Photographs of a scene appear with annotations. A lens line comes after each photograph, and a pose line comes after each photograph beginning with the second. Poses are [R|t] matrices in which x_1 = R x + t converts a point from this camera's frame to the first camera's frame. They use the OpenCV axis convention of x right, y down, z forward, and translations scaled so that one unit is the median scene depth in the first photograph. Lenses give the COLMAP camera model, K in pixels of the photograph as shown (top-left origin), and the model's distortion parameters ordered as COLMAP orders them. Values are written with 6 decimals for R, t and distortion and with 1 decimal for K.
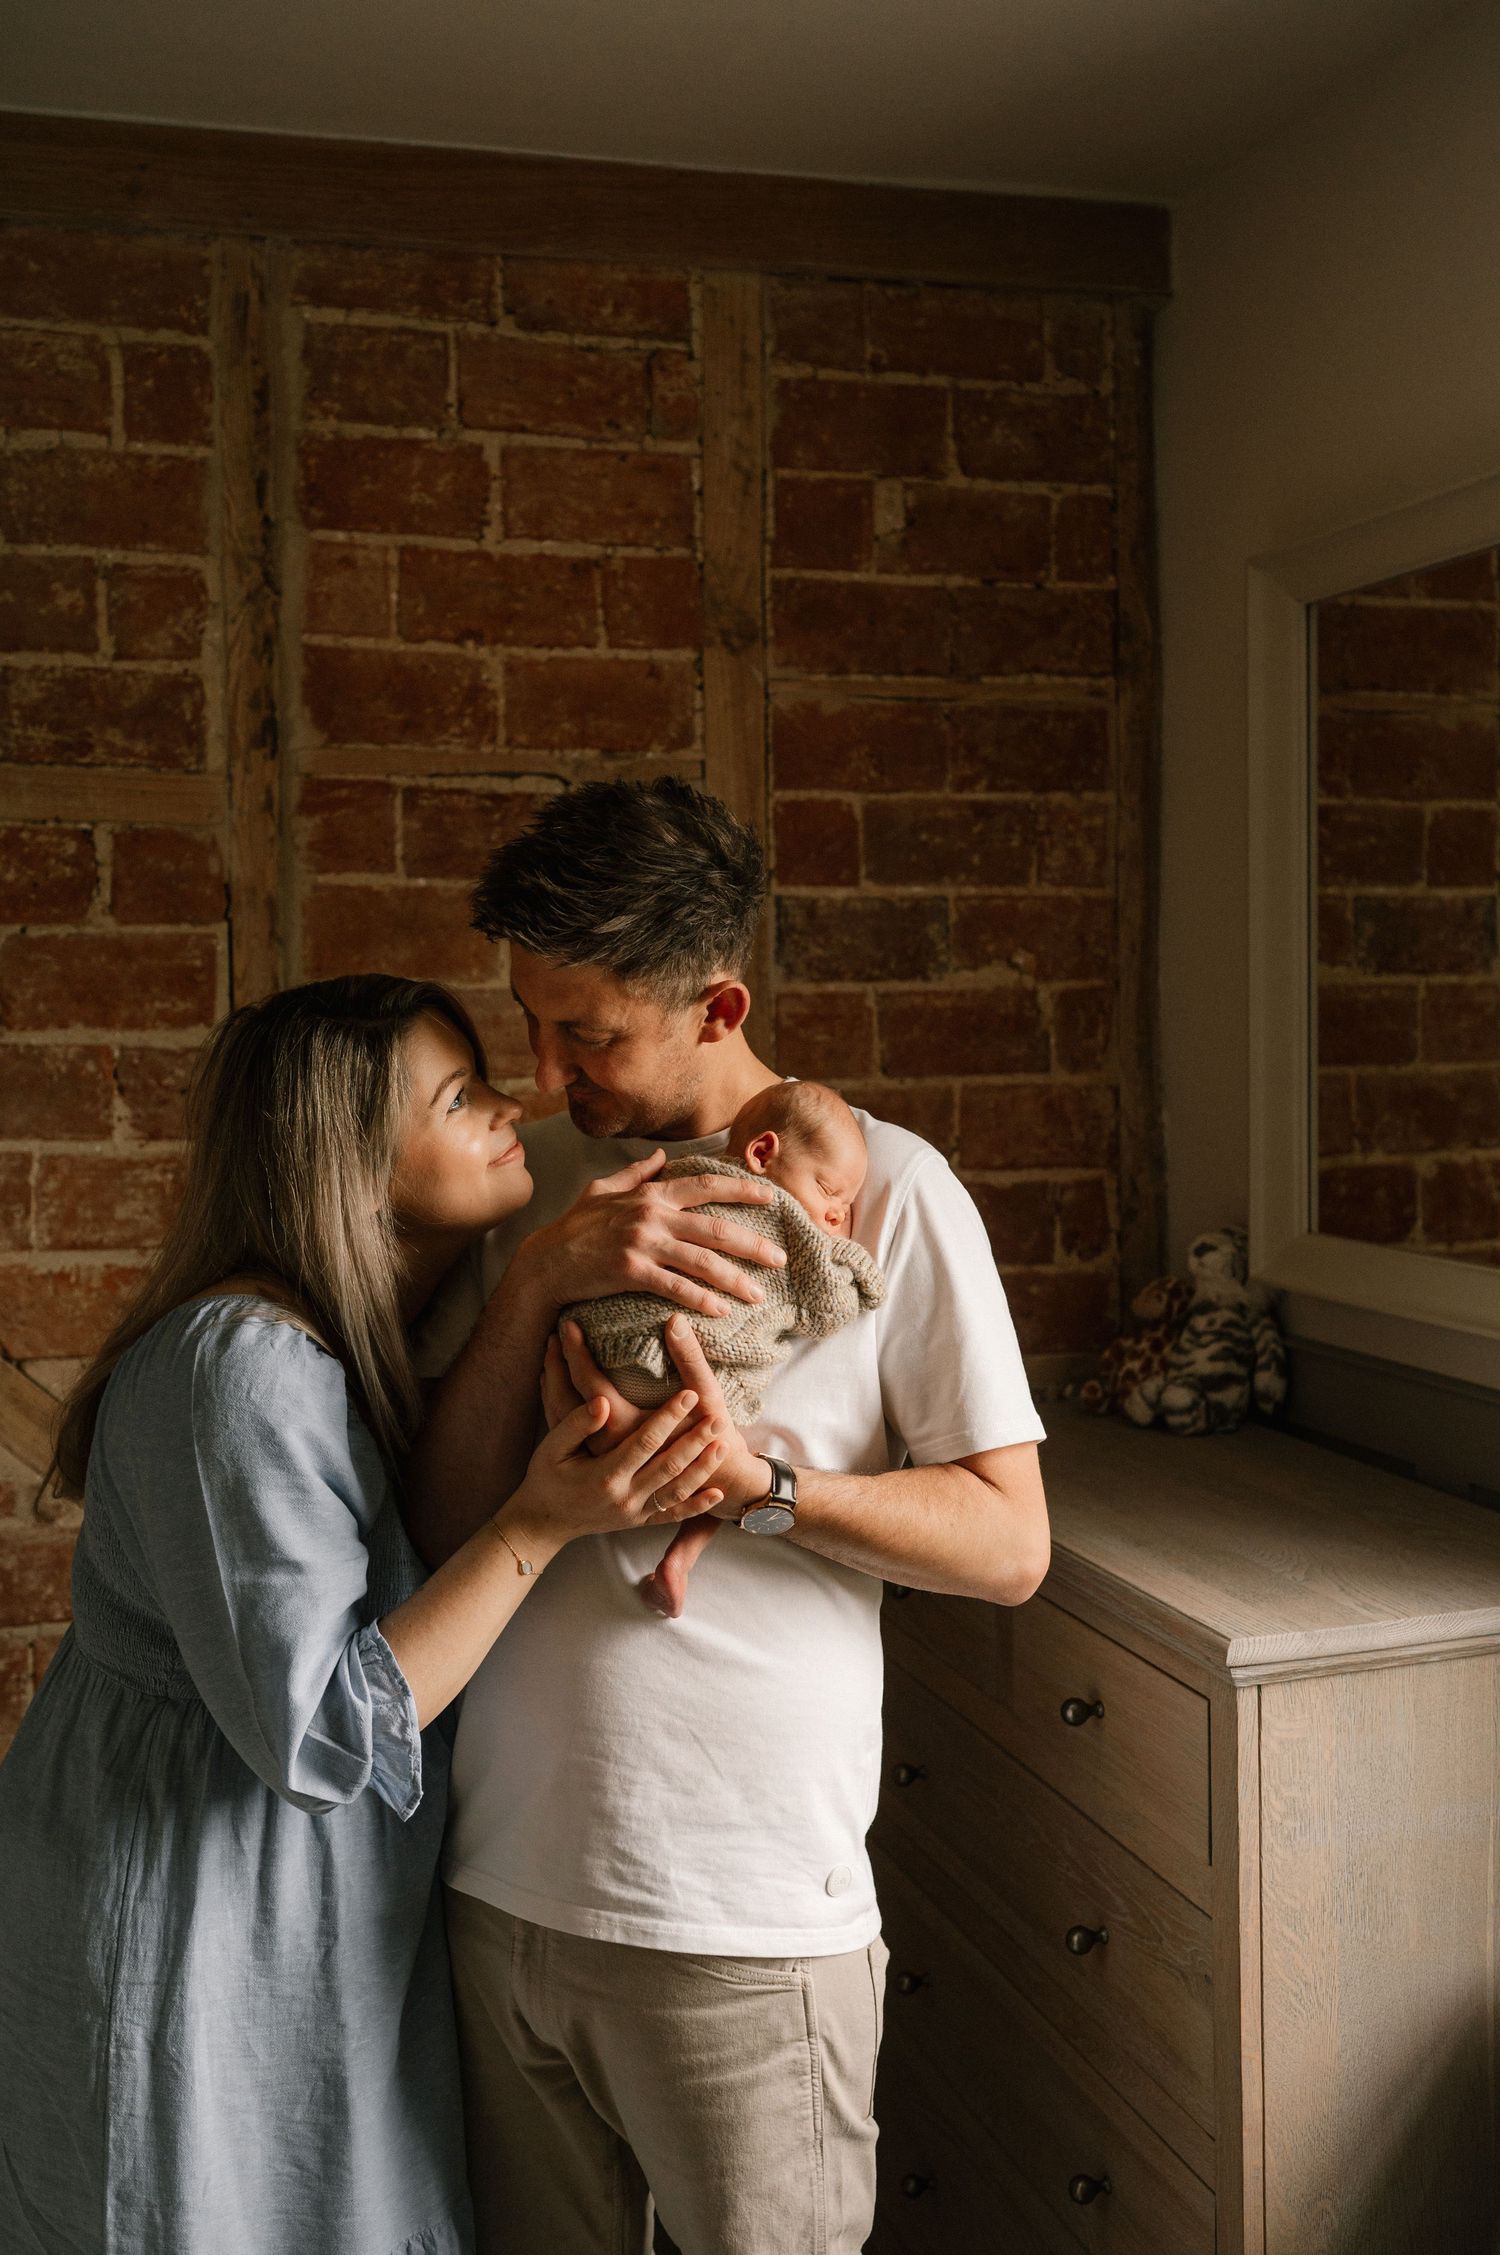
lens RADIAL K [[2150.4, 0, 751.7], [0, 2150.4, 1127.4], [0, 0, 1]] dist [-0.008906, 0.000000]
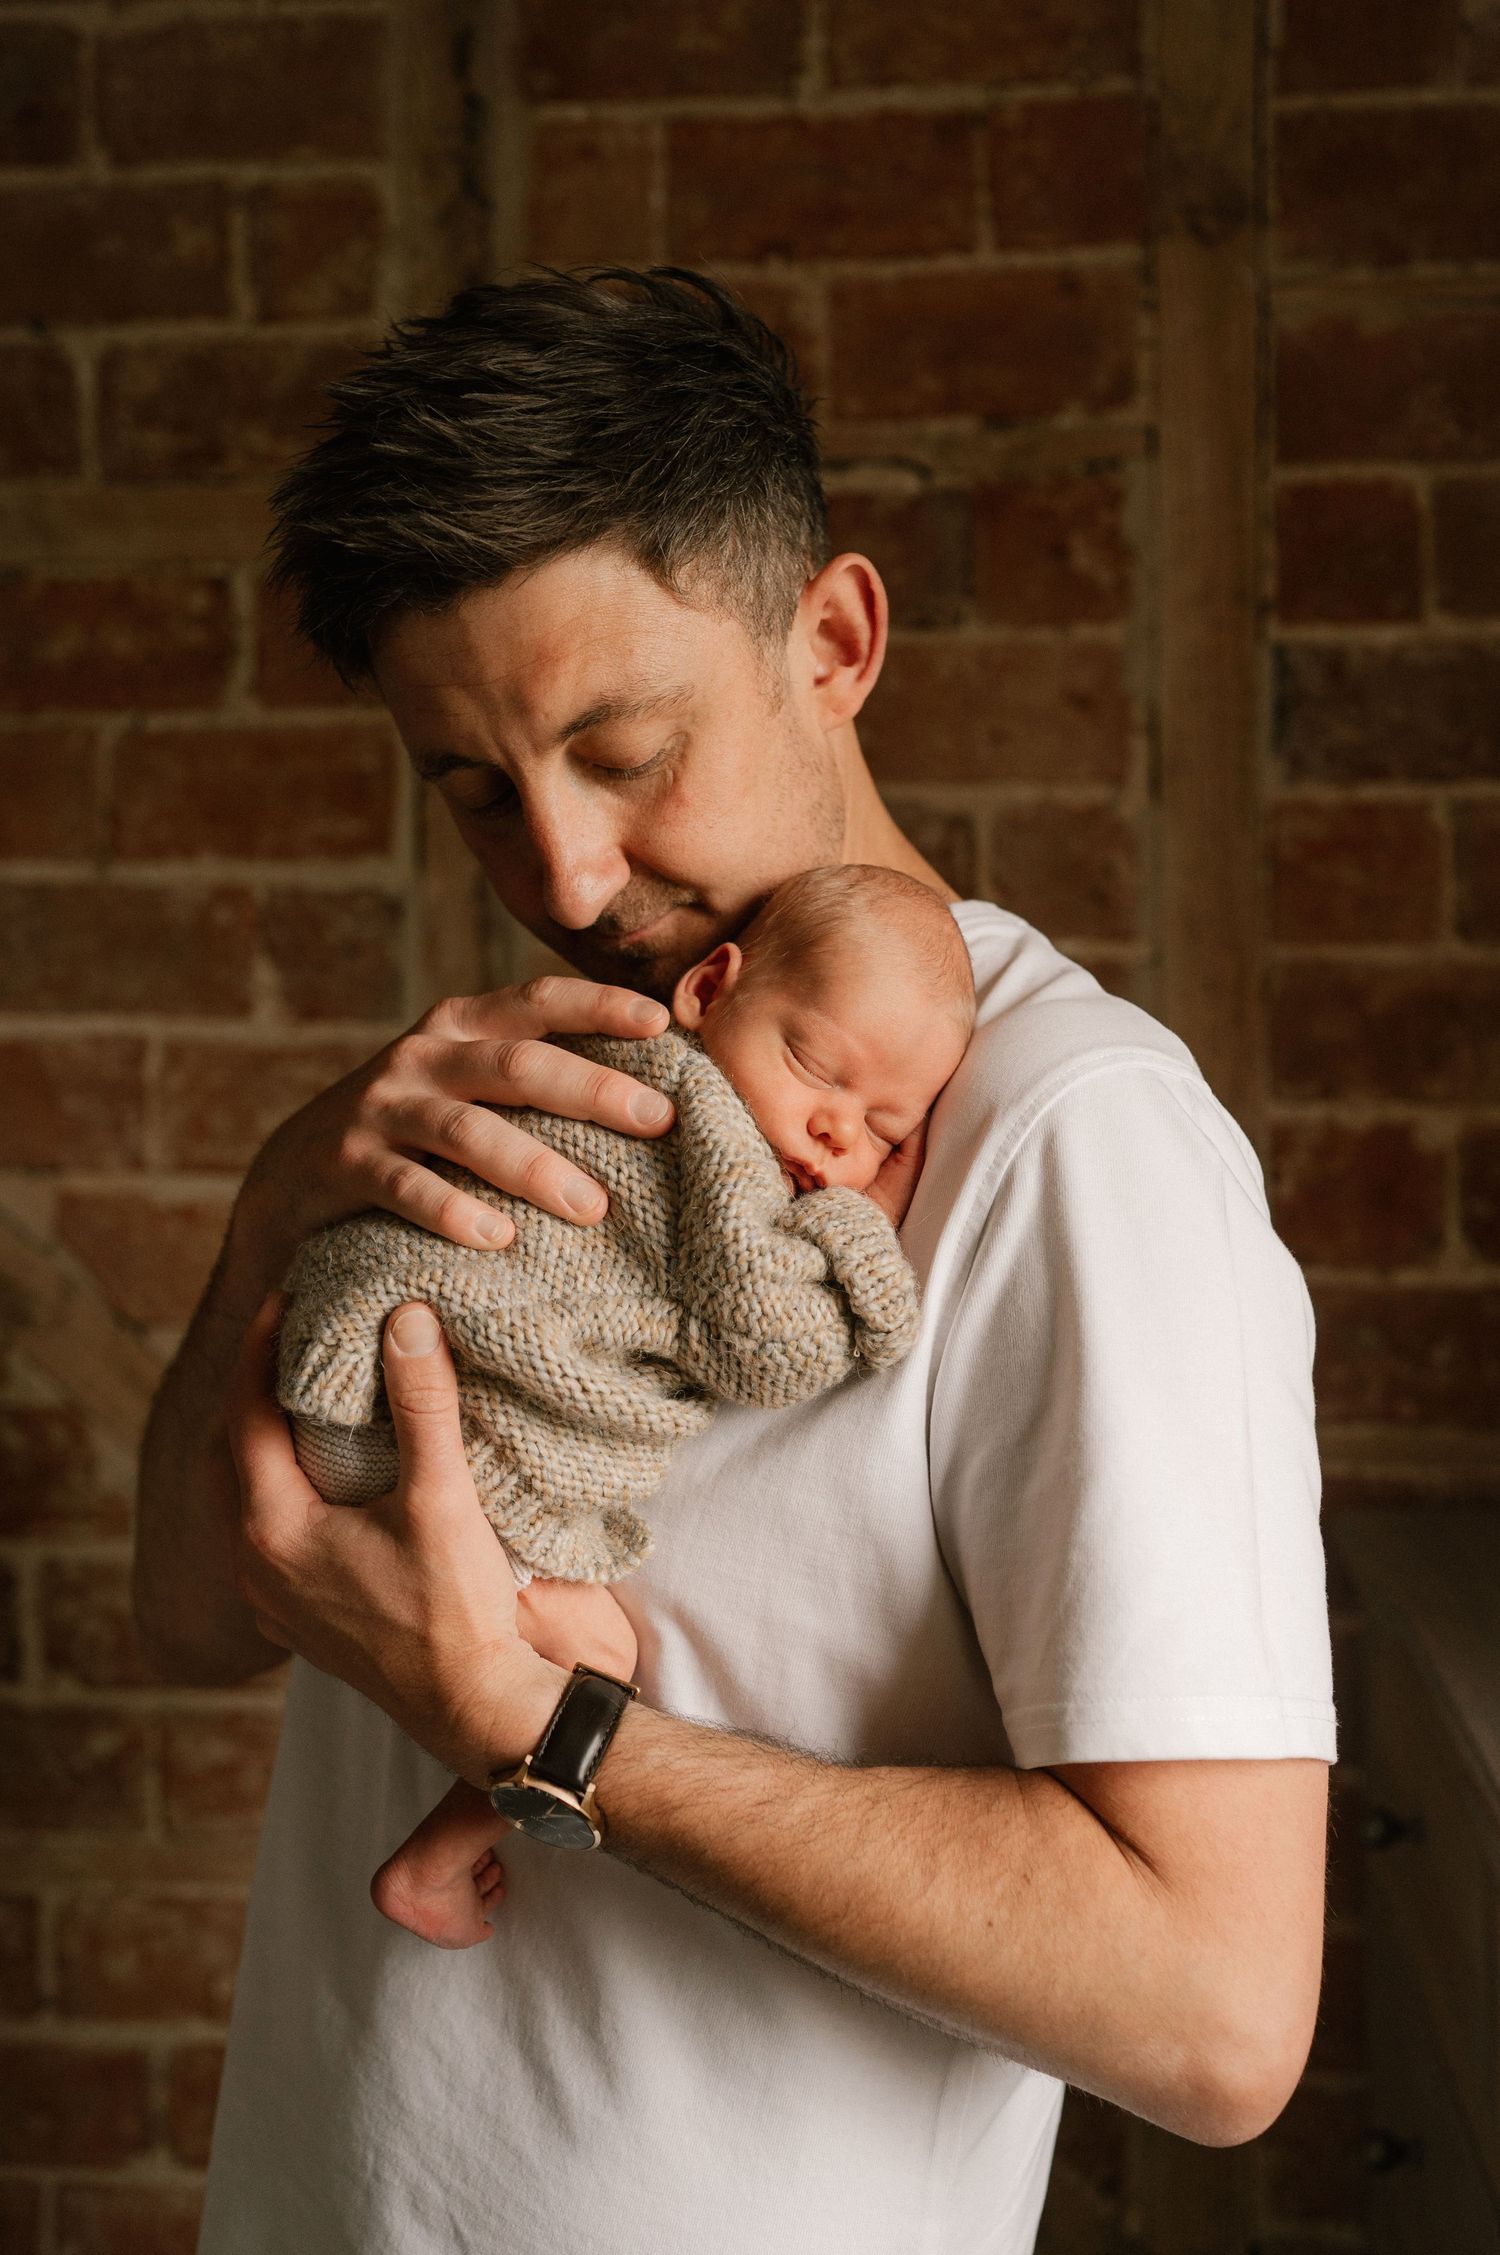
lens RADIAL K [[2150.4, 0, 749.5], [0, 2150.4, 1131.2], [0, 0, 1]] dist [-0.008906, 0.000000]
pose [[0.922497, 0.031086, -0.384751, 0.117381], [-0.023861, 0.999438, 0.023541, 0.020751], [0.385267, -0.012536, 0.922720, 0.393608]]
